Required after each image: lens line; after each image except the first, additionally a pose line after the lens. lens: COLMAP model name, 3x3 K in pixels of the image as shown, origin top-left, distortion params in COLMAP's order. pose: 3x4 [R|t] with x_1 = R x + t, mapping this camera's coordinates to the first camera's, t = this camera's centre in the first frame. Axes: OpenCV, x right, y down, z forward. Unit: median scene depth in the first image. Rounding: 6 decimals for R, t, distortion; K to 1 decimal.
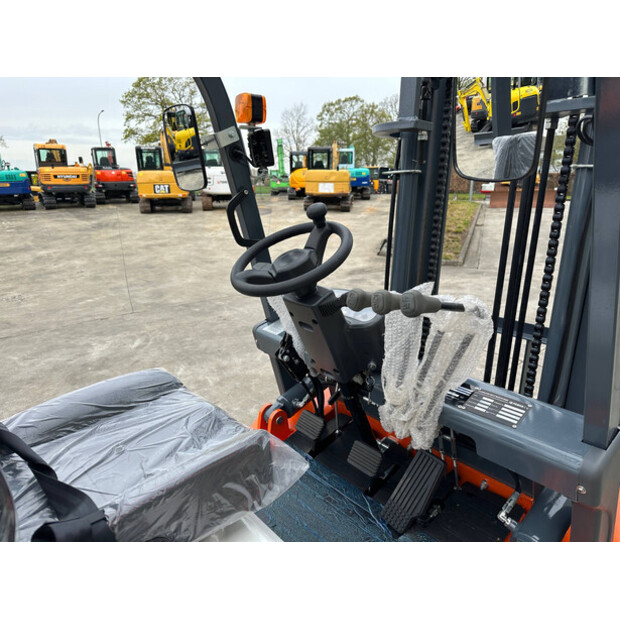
lens RADIAL K [[443.2, 0, 313.2], [0, 443.2, 311.3], [0, 0, 1]] dist [-0.001397, -0.002237]
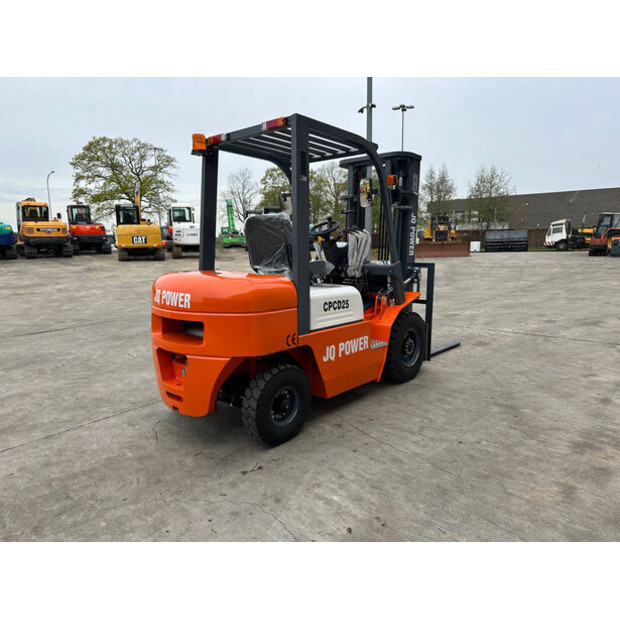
lens RADIAL K [[432.0, 0, 310.3], [0, 432.0, 308.8], [0, 0, 1]] dist [0.067594, -0.092524]
pose [[0.992497, -0.022888, 0.120106, -0.045165], [0.037838, 0.991596, -0.123713, 0.073532], [-0.116265, 0.127330, 0.985023, -0.188407]]
